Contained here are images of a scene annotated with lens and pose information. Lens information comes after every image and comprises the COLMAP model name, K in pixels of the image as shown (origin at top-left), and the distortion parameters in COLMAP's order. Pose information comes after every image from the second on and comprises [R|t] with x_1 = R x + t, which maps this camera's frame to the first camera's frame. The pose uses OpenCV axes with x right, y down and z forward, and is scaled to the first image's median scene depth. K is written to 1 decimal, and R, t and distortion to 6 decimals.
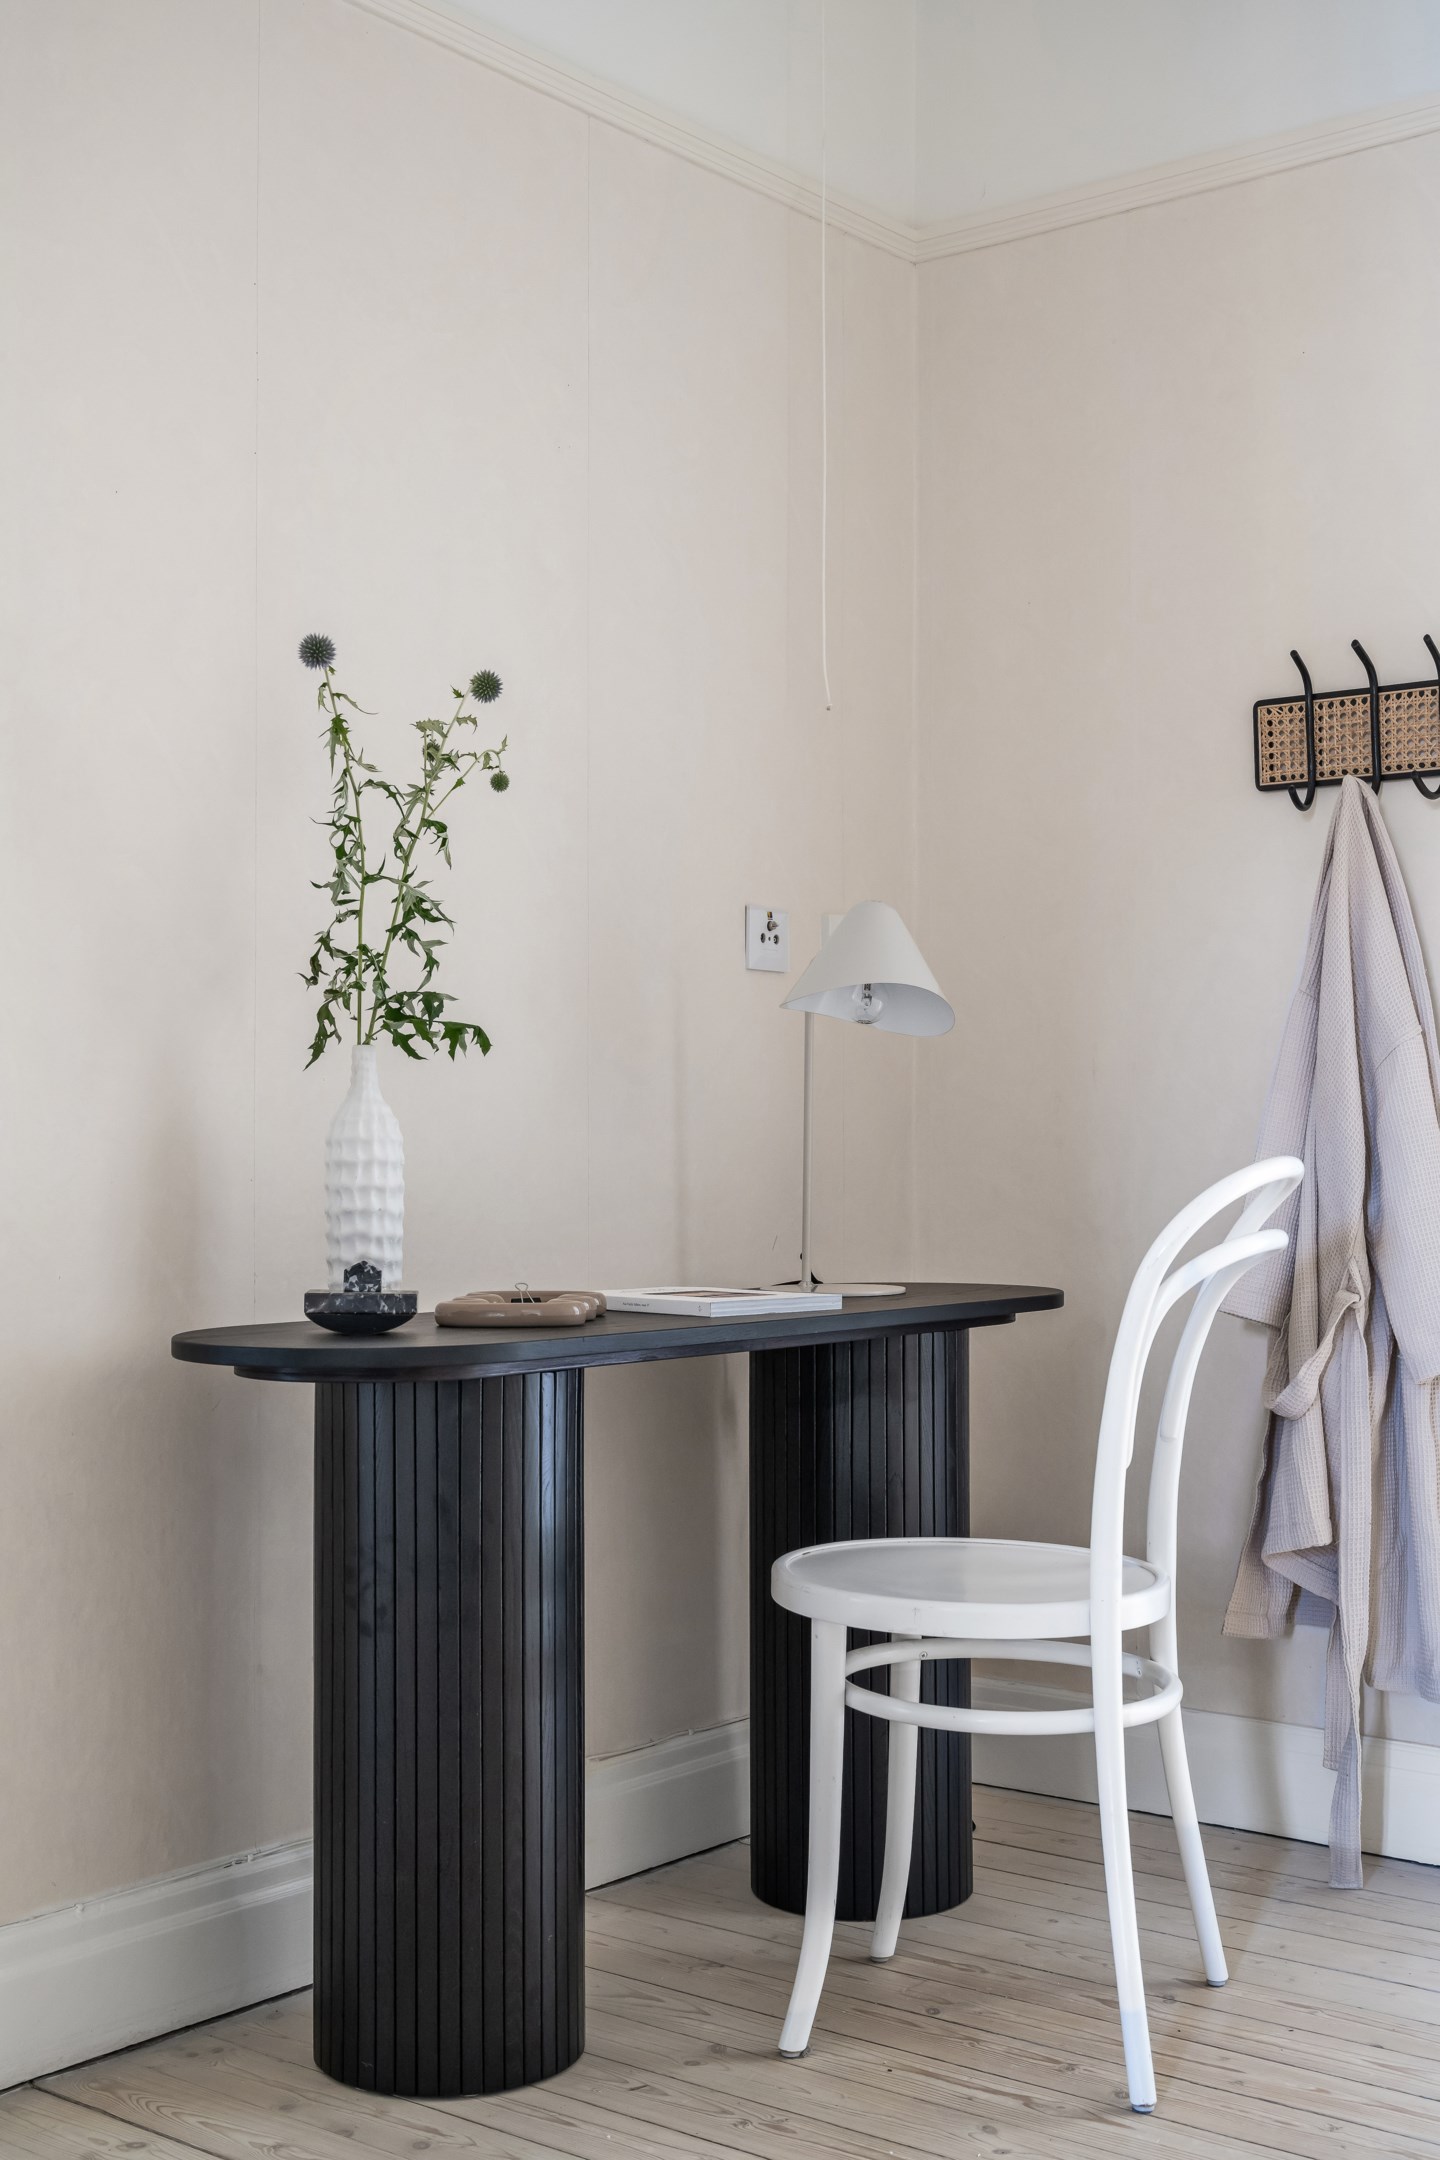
lens RADIAL K [[2584.6, 0, 720.9], [0, 2584.6, 1057.4], [0, 0, 1]] dist [0.001080, -0.006184]
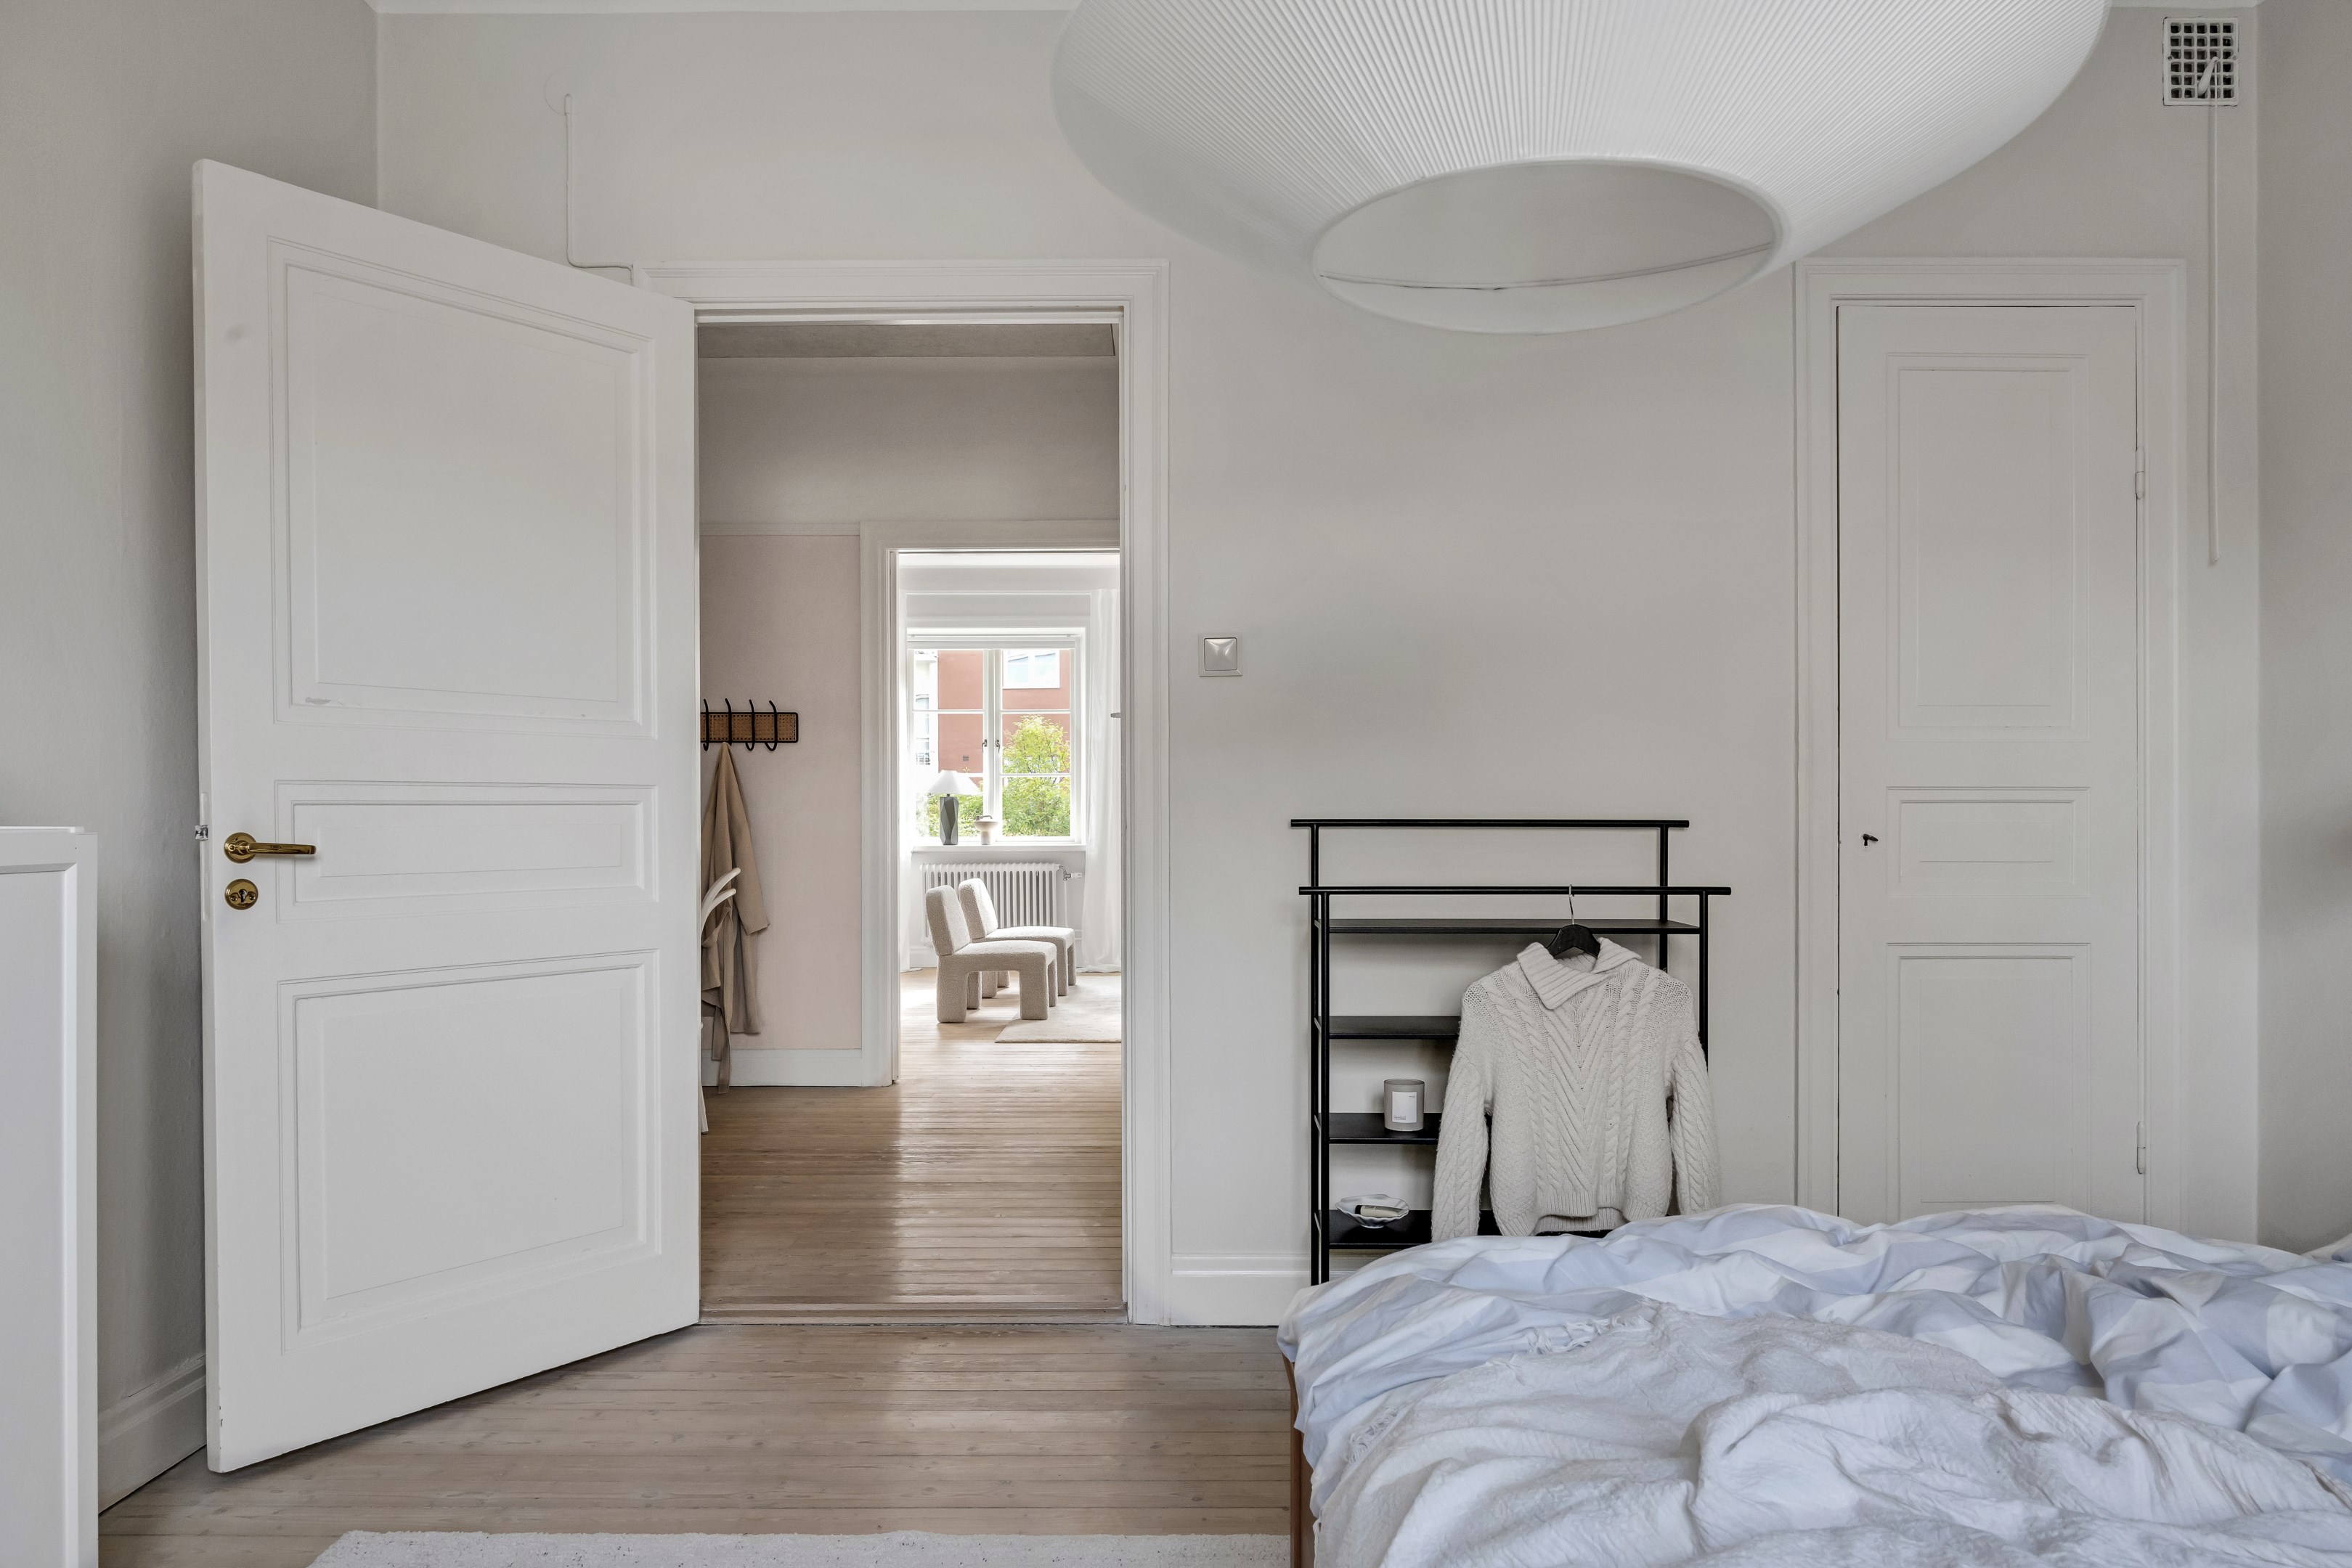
lens RADIAL K [[1793.2, 0, 1183.4], [0, 1793.2, 816.5], [0, 0, 1]] dist [0.002374, 0.000324]
pose [[0.787419, -0.002134, 0.616415, -0.755003], [-0.019535, 0.999405, 0.028414, -0.105739], [-0.616109, -0.034415, 0.786909, -1.206333]]
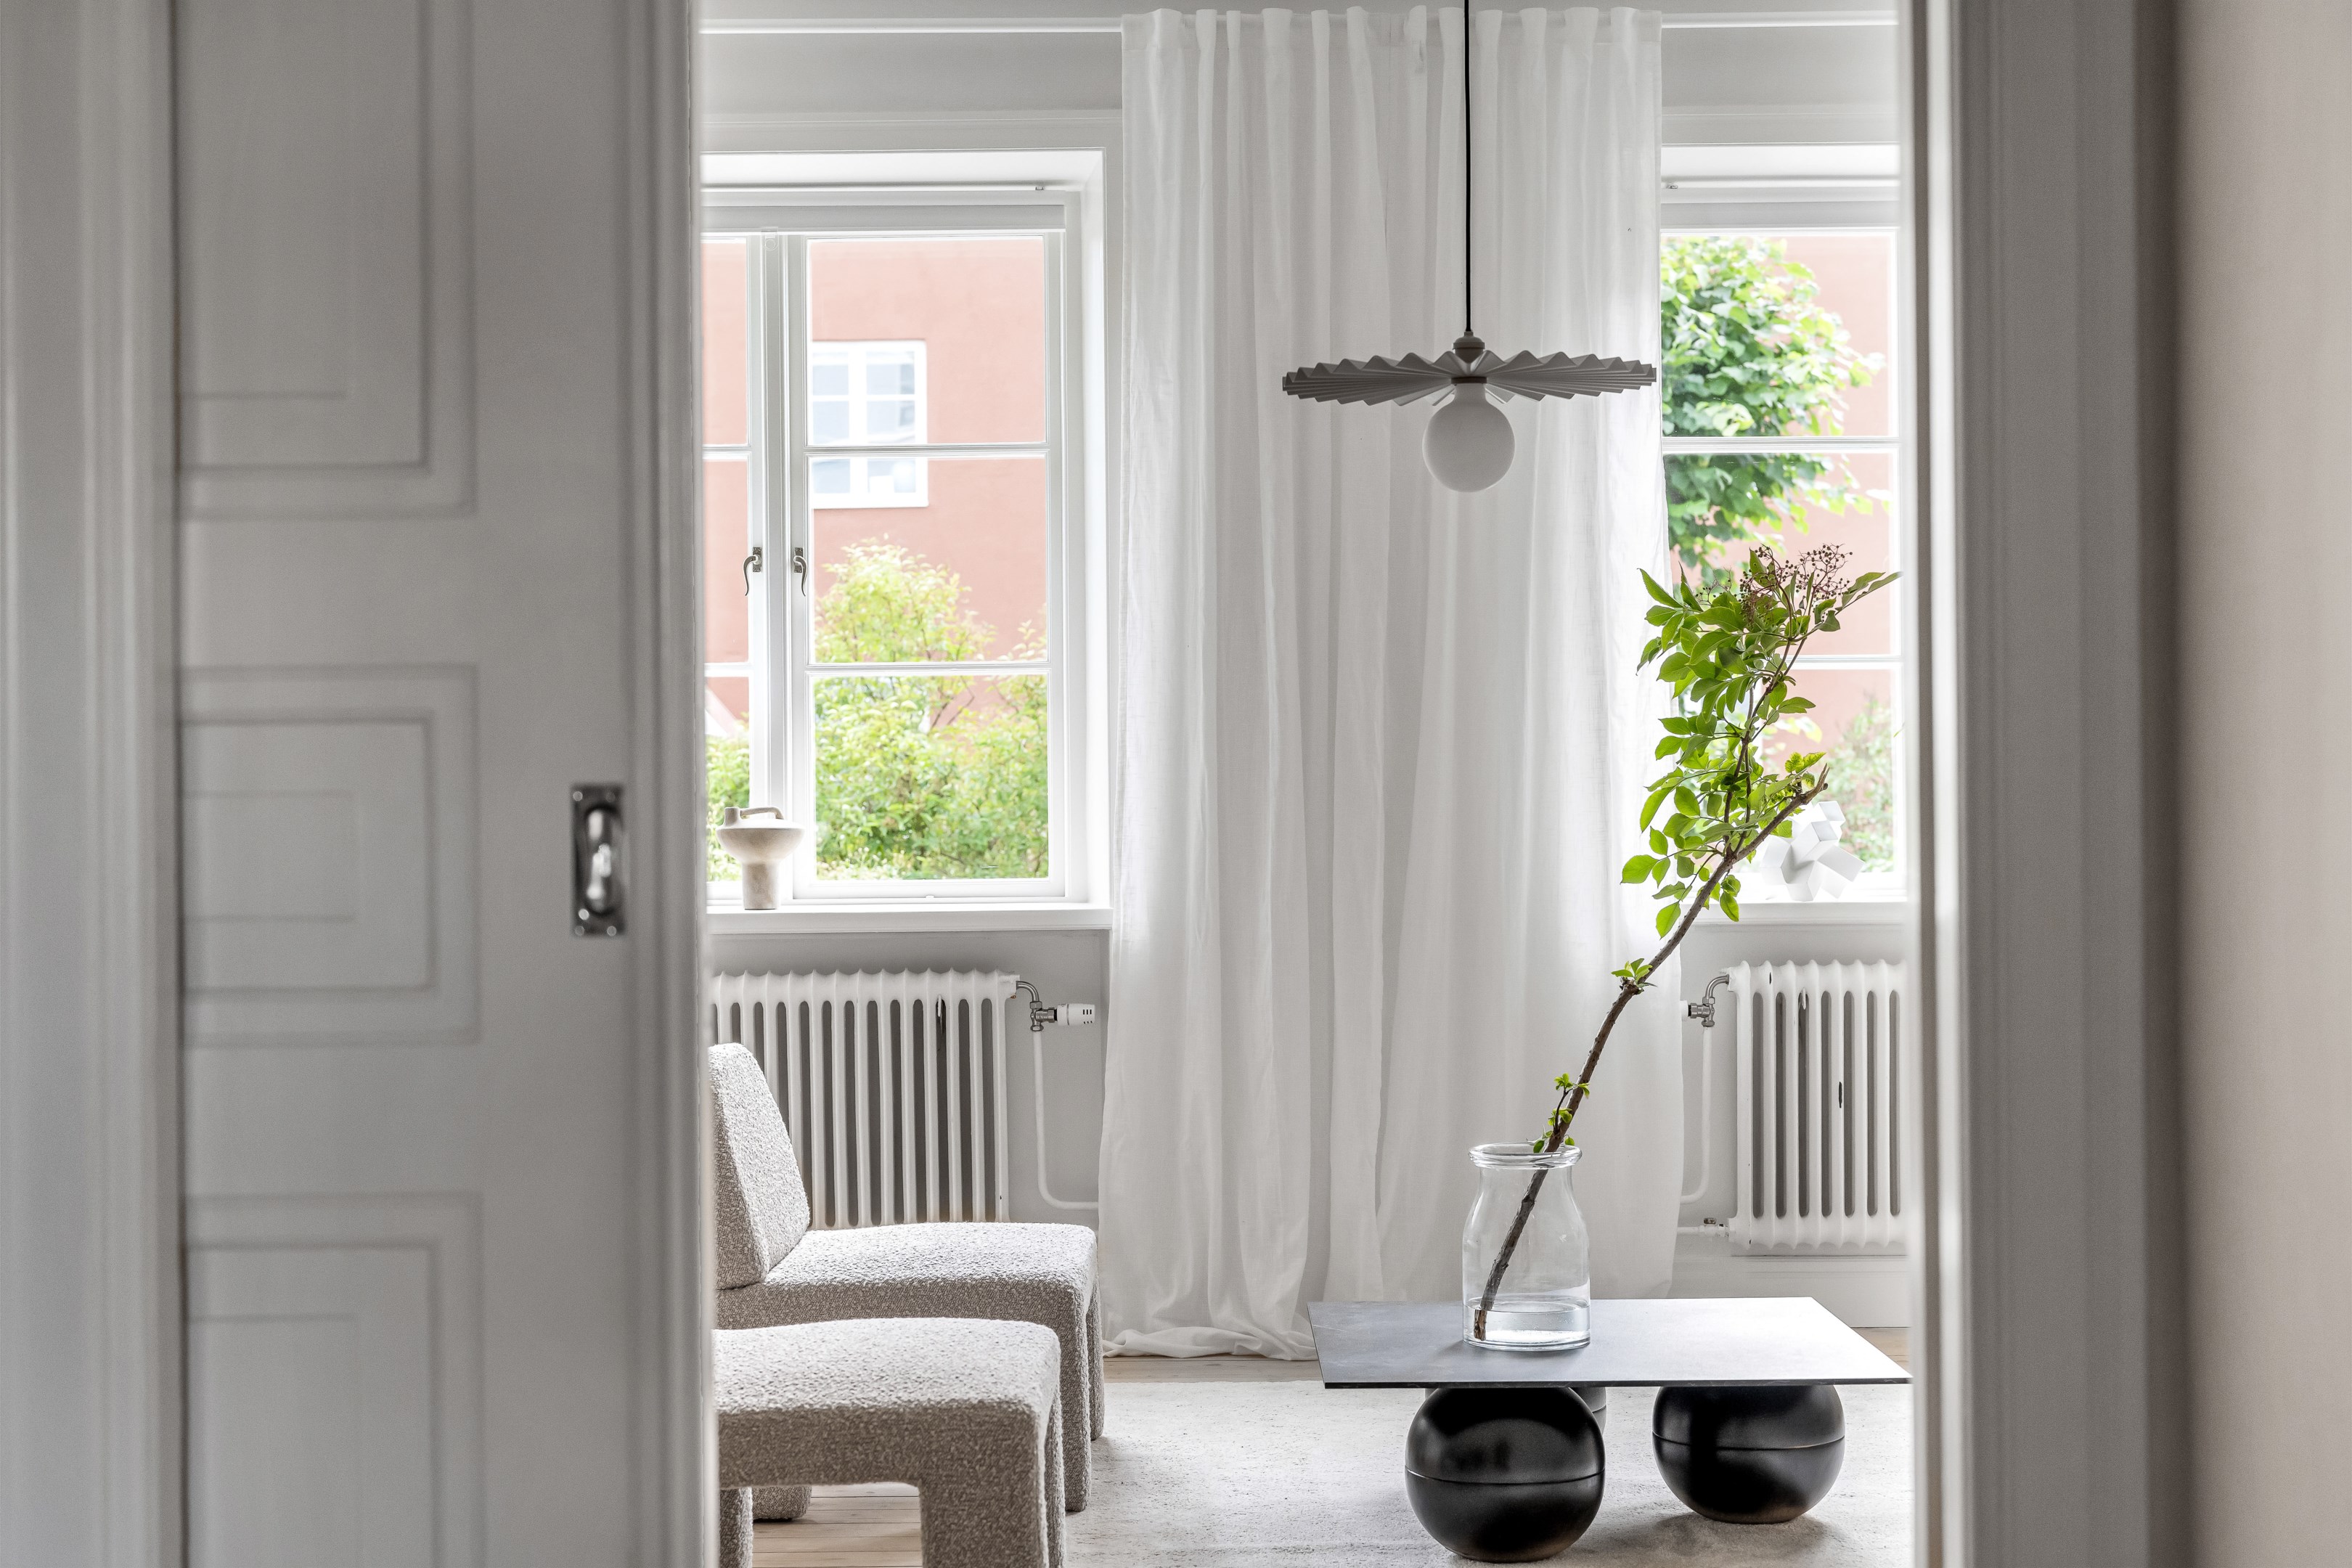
lens RADIAL K [[3301.2, 0, 1176.0], [0, 3301.2, 784.0], [0, 0, 1]] dist [-0.006082, 0.008431]
pose [[0.774495, 0.001342, 0.632579, 0.194763], [-0.014837, 0.999761, 0.016045, -0.041067], [-0.632406, -0.021812, 0.774330, 0.345853]]
